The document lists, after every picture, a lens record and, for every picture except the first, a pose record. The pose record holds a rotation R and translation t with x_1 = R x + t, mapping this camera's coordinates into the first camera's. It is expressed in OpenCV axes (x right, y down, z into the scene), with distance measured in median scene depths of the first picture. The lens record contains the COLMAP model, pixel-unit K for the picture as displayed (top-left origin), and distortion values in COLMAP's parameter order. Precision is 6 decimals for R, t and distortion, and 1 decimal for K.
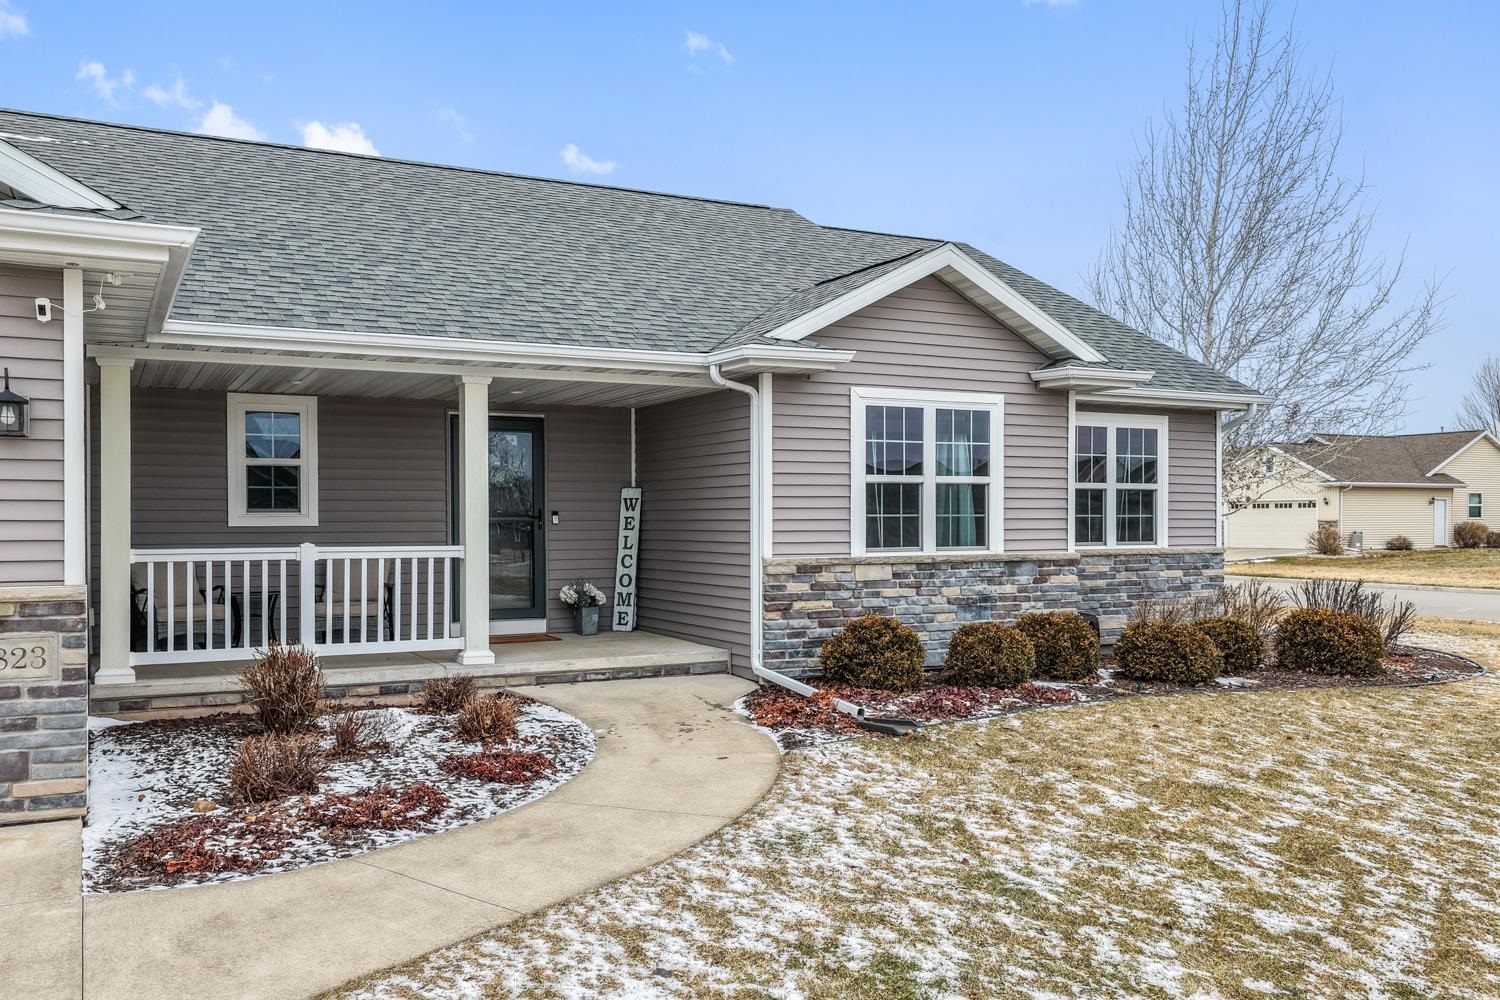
lens RADIAL K [[1251.7, 0, 733.0], [0, 1251.7, 522.7], [0, 0, 1]] dist [-0.008568, 0.027145]
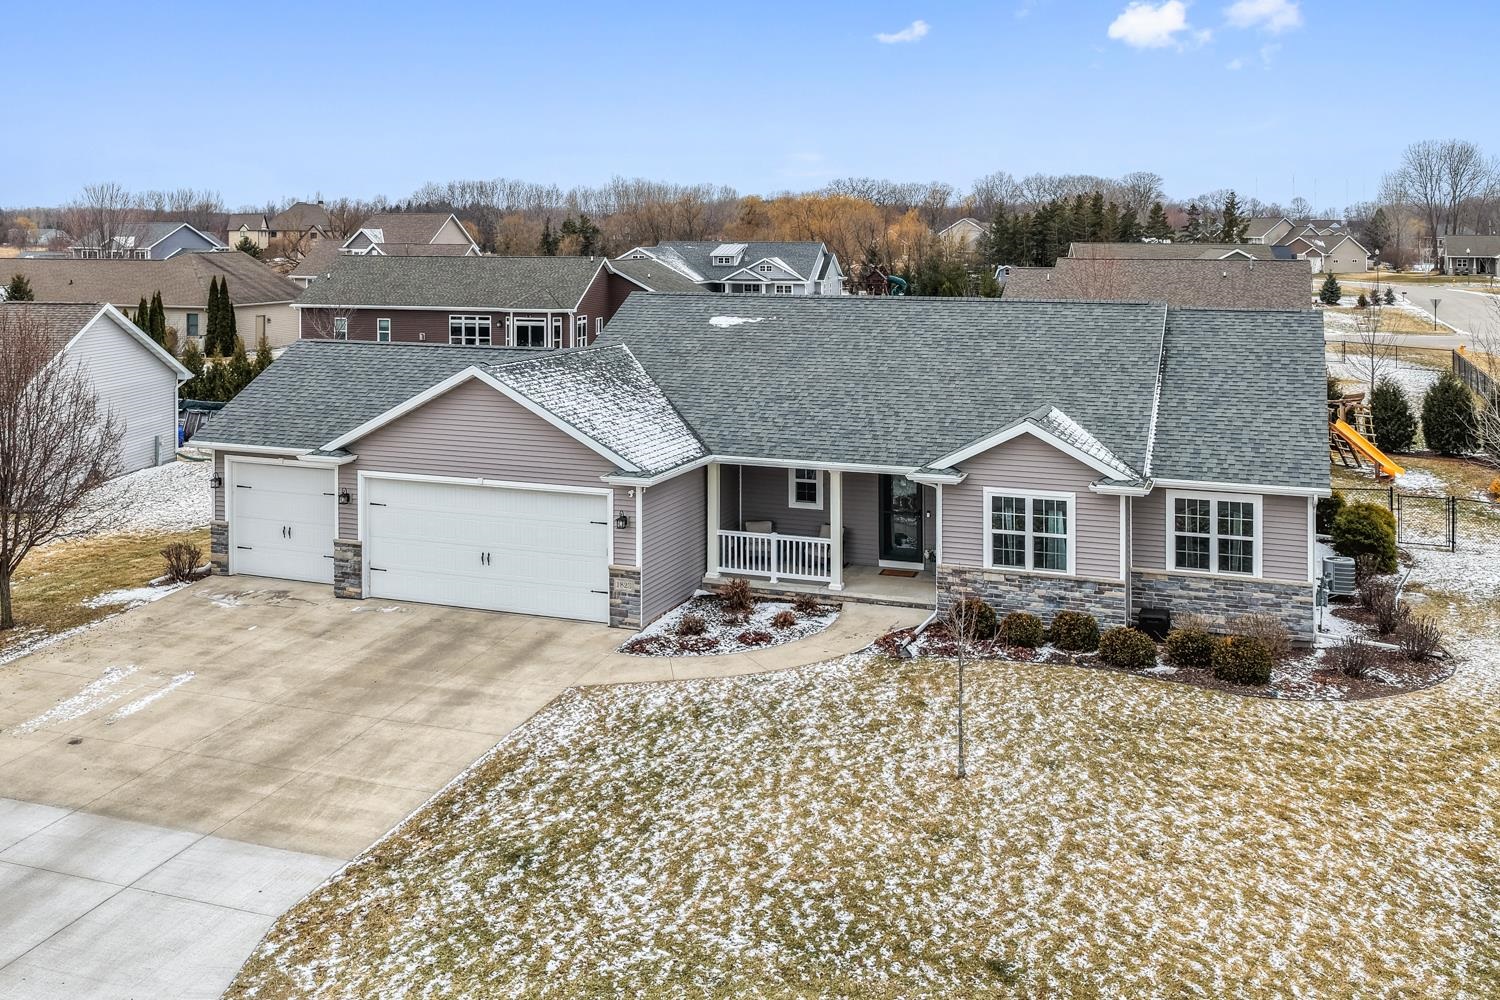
lens RADIAL K [[1450.5, 0, 747.3], [0, 1450.5, 208.8], [0, 0, 1]] dist [0.002711, 0.000000]
pose [[0.672097, -0.007695, -0.740423, 1.586191], [-0.005508, 0.999866, -0.015391, -0.520374], [0.740443, 0.014422, 0.671965, -0.919498]]
